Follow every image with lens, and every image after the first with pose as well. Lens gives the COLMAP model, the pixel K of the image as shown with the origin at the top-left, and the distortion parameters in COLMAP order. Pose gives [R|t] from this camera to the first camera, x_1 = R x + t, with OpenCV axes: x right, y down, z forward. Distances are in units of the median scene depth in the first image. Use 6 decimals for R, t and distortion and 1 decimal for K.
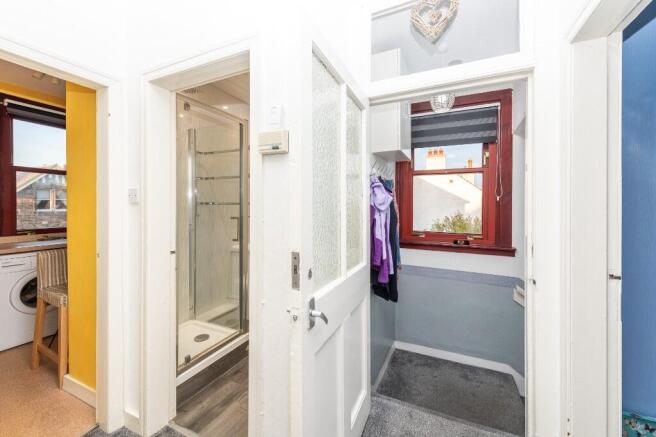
lens RADIAL K [[254.6, 0, 318.0], [0, 254.6, 211.1], [0, 0, 1]] dist [0.002172, 0.000217]
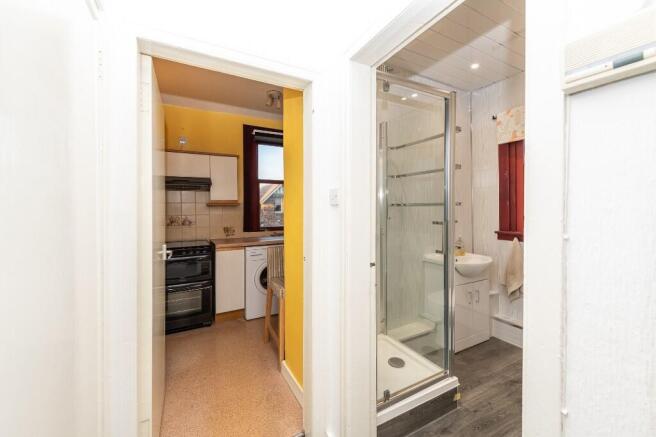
lens RADIAL K [[254.6, 0, 318.0], [0, 254.6, 211.1], [0, 0, 1]] dist [0.002172, 0.000217]
pose [[0.789712, -0.006737, -0.613441, -0.136032], [0.001340, 0.999956, -0.009257, -0.001537], [0.613476, 0.006488, 0.789687, 0.161752]]
